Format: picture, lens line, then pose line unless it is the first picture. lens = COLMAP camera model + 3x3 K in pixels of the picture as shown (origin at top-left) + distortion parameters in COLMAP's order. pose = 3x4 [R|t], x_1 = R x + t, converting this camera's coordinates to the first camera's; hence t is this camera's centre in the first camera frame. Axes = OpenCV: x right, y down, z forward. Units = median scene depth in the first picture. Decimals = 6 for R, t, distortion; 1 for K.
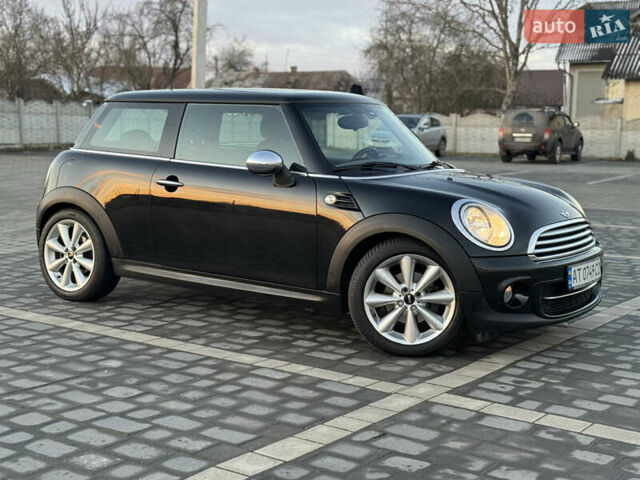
lens RADIAL K [[952.9, 0, 318.0], [0, 952.9, 241.9], [0, 0, 1]] dist [0.146590, 0.000000]
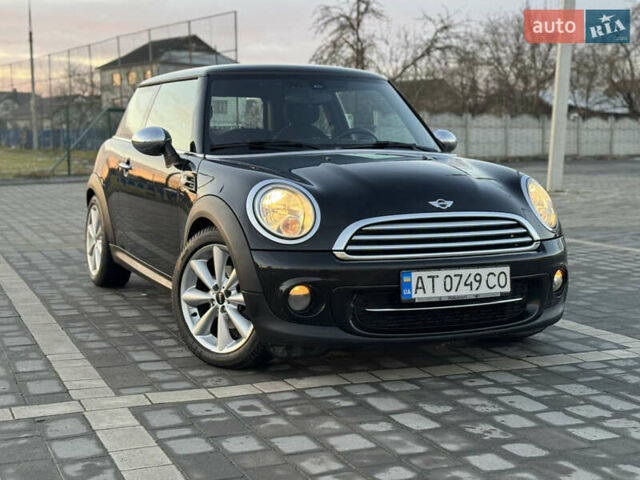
lens RADIAL K [[952.9, 0, 318.3], [0, 952.9, 239.5], [0, 0, 1]] dist [0.146590, 0.000000]
pose [[0.855366, 0.041954, -0.516323, 0.568029], [-0.052952, 0.998575, -0.006584, 0.008893], [0.515311, 0.032972, 0.856369, 0.305962]]
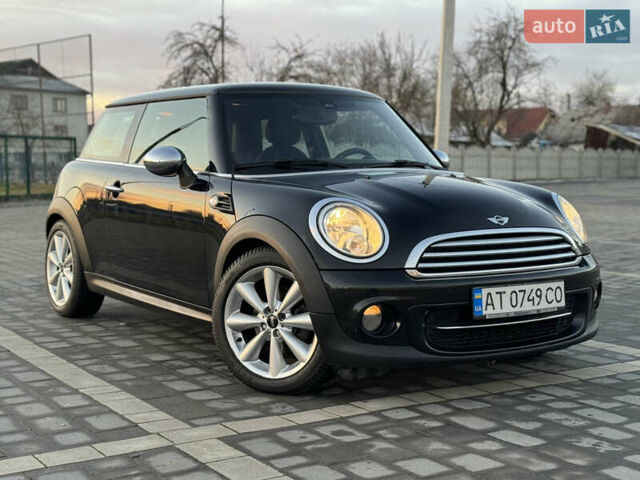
lens RADIAL K [[952.9, 0, 319.5], [0, 952.9, 244.3], [0, 0, 1]] dist [0.146590, 0.000000]
pose [[0.929280, 0.012975, -0.369149, 0.407475], [-0.028605, 0.998909, -0.036901, 0.021907], [0.368267, 0.044851, 0.928638, 0.245414]]
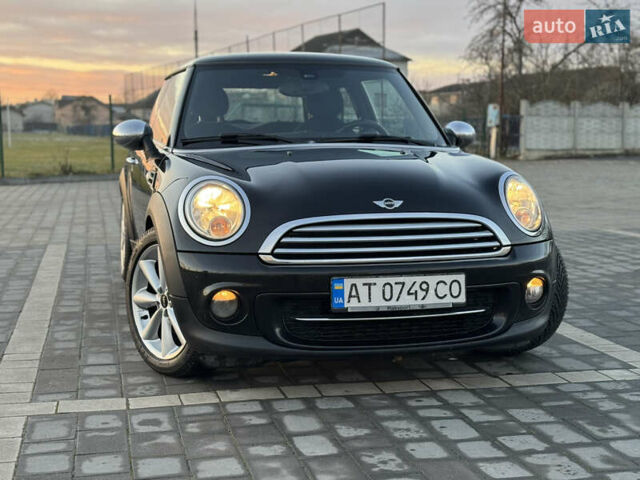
lens RADIAL K [[952.9, 0, 320.3], [0, 952.9, 240.1], [0, 0, 1]] dist [0.146590, 0.000000]
pose [[0.754089, 0.057990, -0.654207, 0.672432], [-0.066464, 0.997719, 0.011828, -0.008240], [0.653400, 0.034561, 0.756223, 0.455143]]
